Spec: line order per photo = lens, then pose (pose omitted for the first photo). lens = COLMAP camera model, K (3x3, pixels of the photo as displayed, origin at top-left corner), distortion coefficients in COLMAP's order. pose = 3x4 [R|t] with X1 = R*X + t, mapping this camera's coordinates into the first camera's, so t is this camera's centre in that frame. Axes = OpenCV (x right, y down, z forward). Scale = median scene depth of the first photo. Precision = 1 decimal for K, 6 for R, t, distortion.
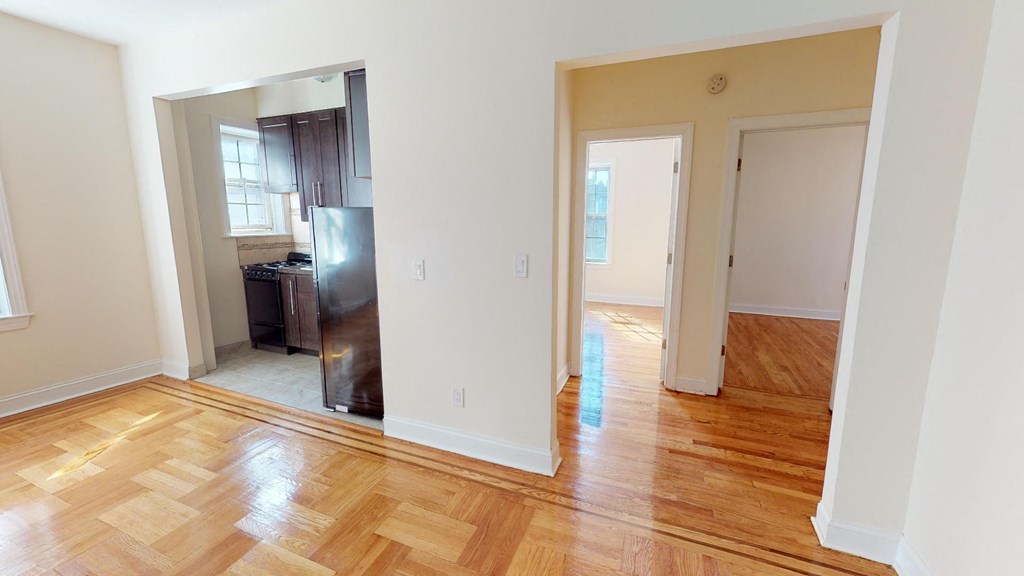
lens RADIAL K [[389.7, 0, 512.7], [0, 389.7, 281.9], [0, 0, 1]] dist [-0.000400, 0.000034]
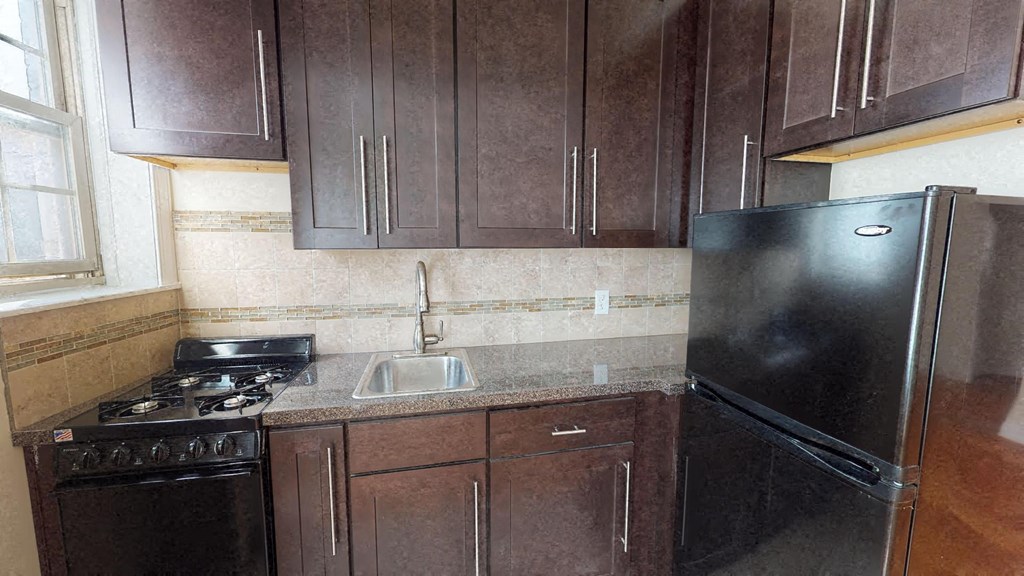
lens RADIAL K [[389.7, 0, 516.0], [0, 389.7, 282.4], [0, 0, 1]] dist [-0.000400, 0.000034]
pose [[0.827832, -0.057831, 0.557988, -0.559751], [0.087697, 0.995784, -0.026902, -0.099258], [-0.554079, 0.071204, 0.829413, 0.608619]]
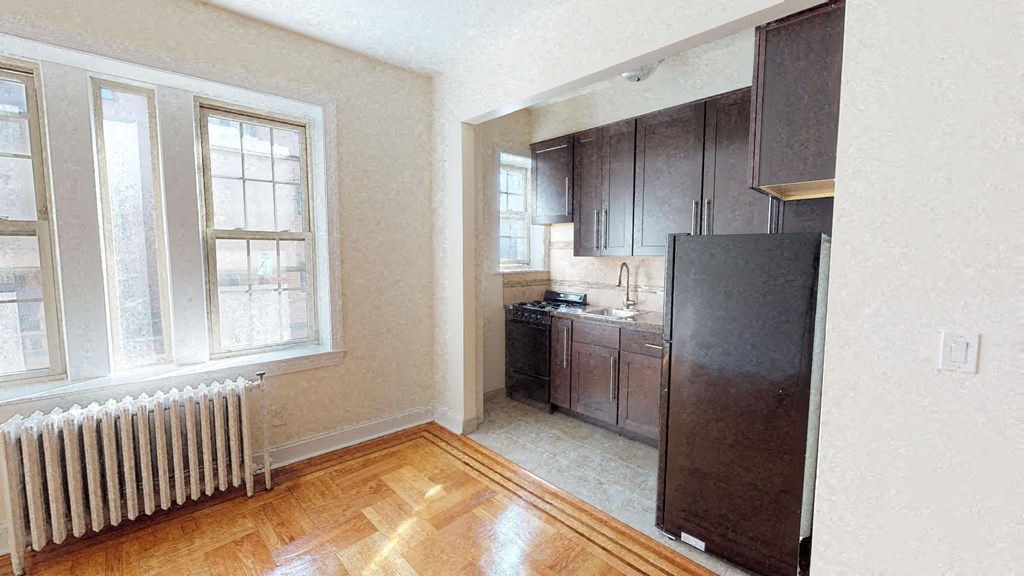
lens RADIAL K [[389.7, 0, 514.2], [0, 389.7, 286.1], [0, 0, 1]] dist [-0.000400, 0.000034]
pose [[0.922405, 0.031864, -0.384908, -0.325103], [-0.061419, 0.996011, -0.064733, -0.026724], [0.381310, 0.083350, 0.920682, 0.170993]]
